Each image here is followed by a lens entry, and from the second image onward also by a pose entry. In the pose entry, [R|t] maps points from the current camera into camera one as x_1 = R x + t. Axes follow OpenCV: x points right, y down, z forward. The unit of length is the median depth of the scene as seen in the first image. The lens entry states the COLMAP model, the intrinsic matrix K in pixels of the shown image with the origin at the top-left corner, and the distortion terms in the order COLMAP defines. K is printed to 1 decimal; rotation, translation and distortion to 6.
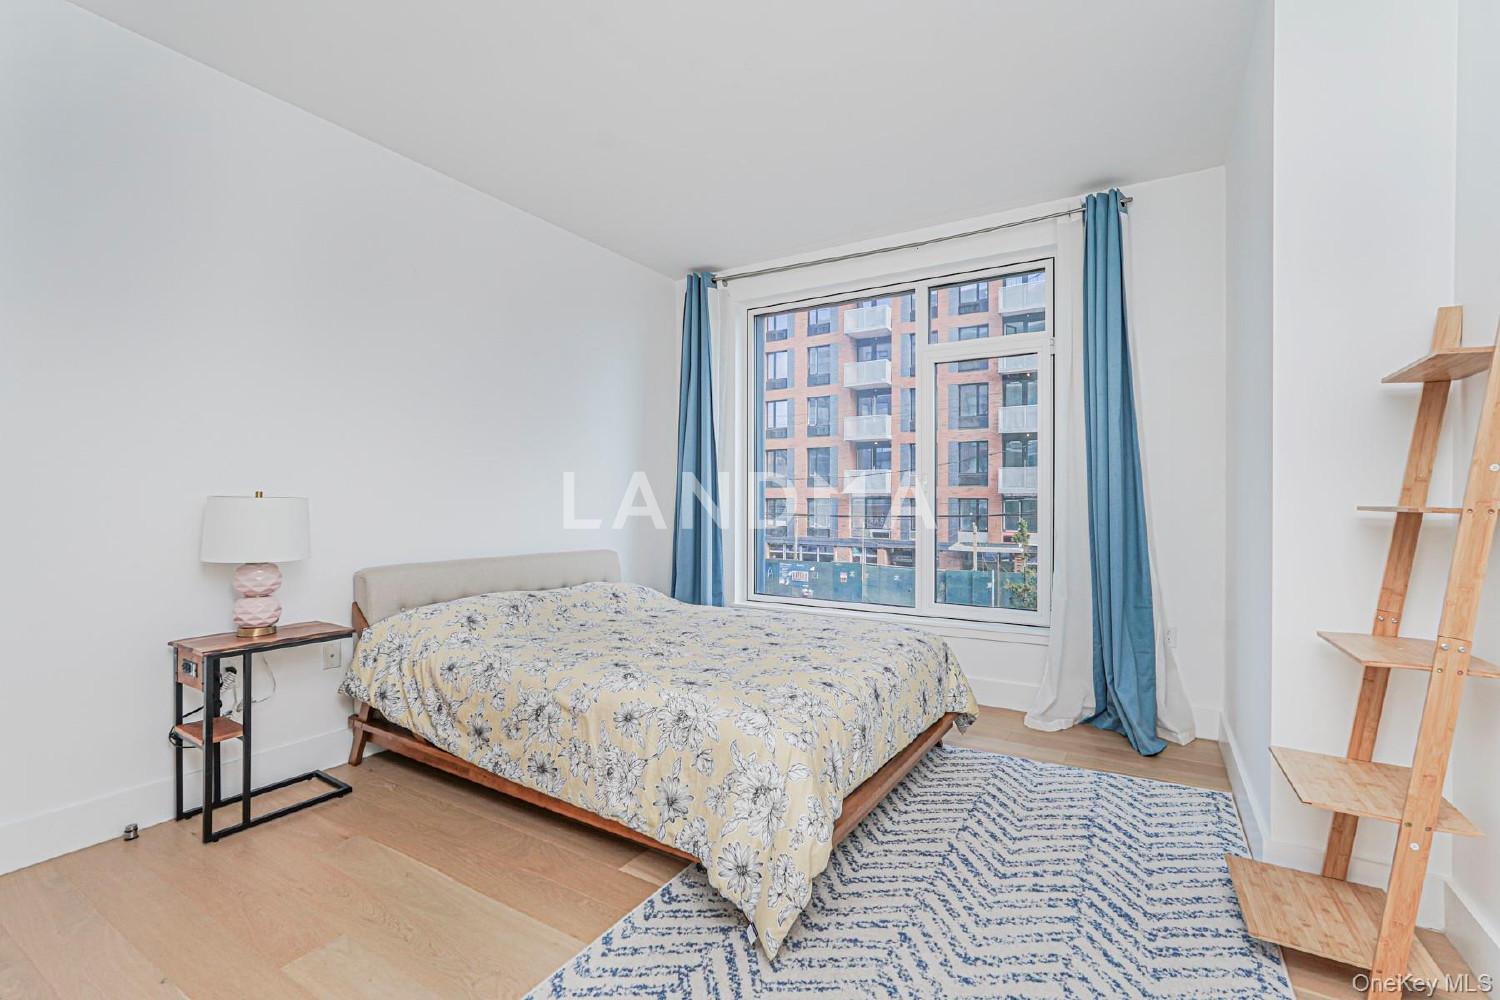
lens RADIAL K [[672.3, 0, 740.7], [0, 672.3, 501.1], [0, 0, 1]] dist [-0.010592, 0.001678]
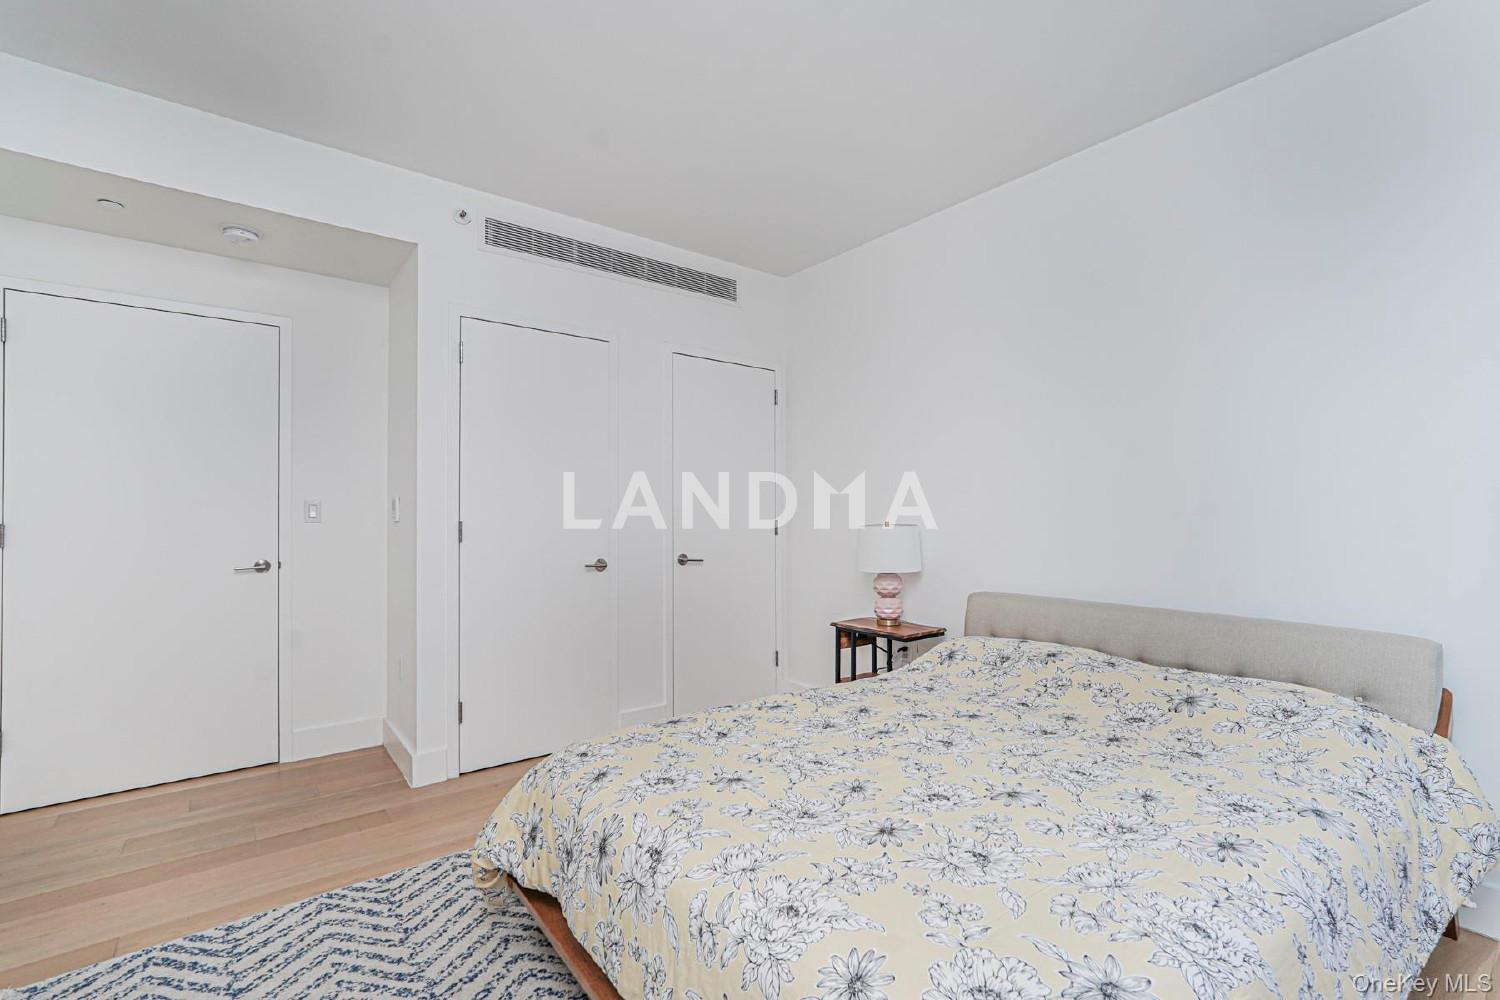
lens RADIAL K [[672.3, 0, 747.1], [0, 672.3, 505.2], [0, 0, 1]] dist [-0.010592, 0.001678]
pose [[-0.342598, -0.022011, -0.939224, 0.885074], [0.004499, 0.999676, -0.025069, -0.019314], [0.939471, -0.012814, -0.342388, 1.566260]]
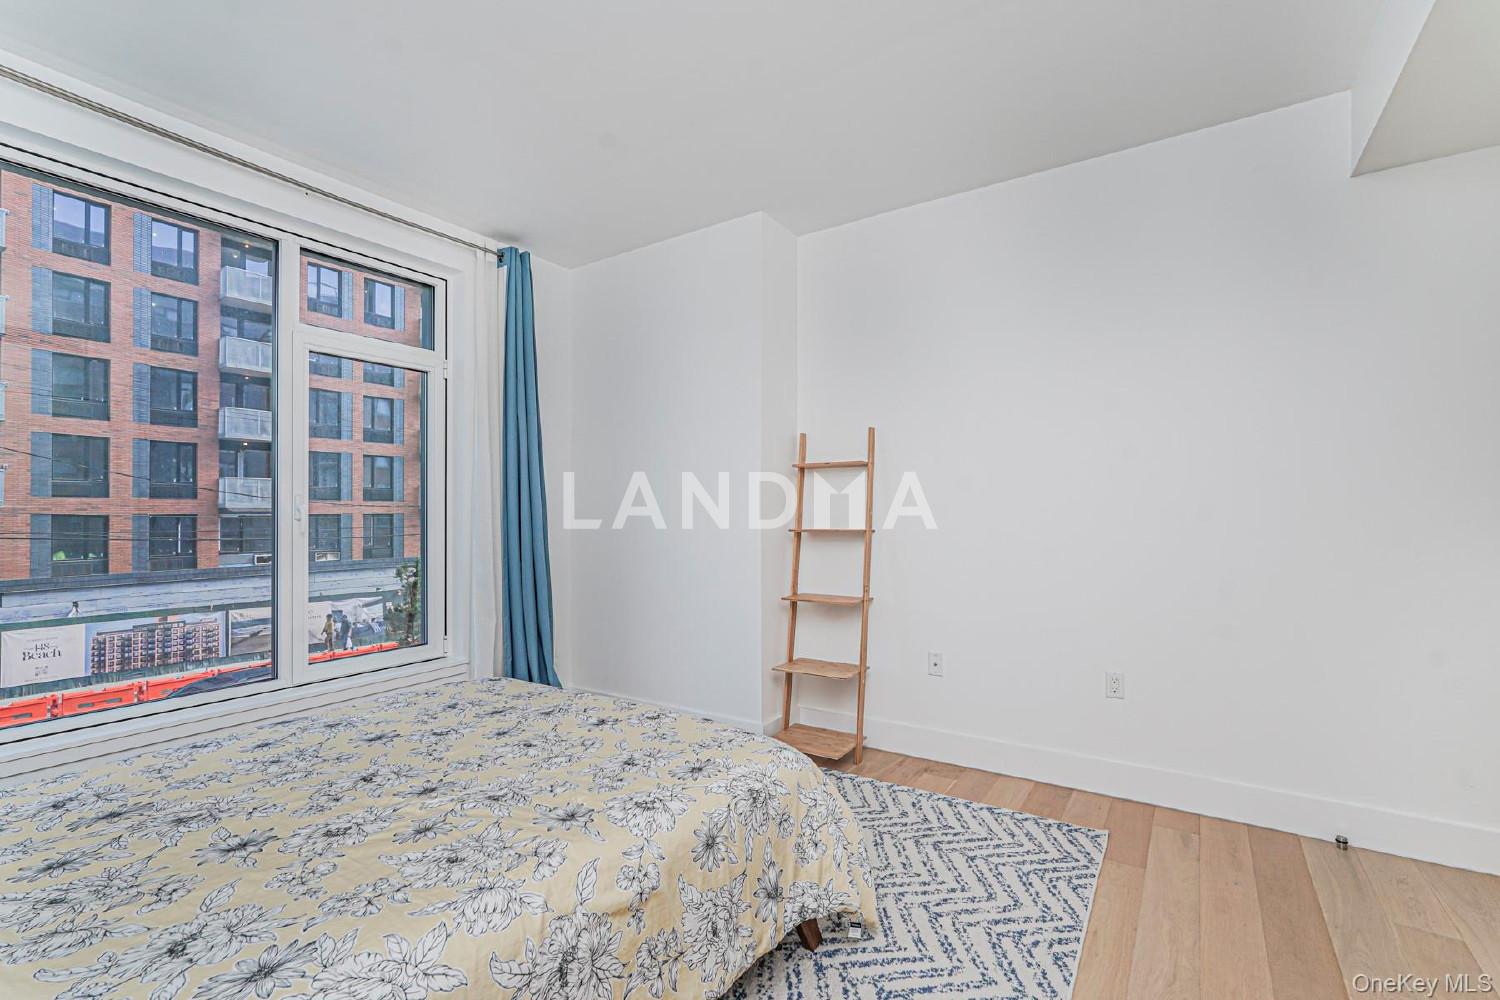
lens RADIAL K [[672.3, 0, 755.3], [0, 672.3, 503.2], [0, 0, 1]] dist [-0.010592, 0.001678]
pose [[0.034146, 0.002058, 0.999415, -0.951666], [0.001476, 0.999997, -0.002110, -0.048398], [-0.999416, 0.001547, 0.034143, 0.981728]]
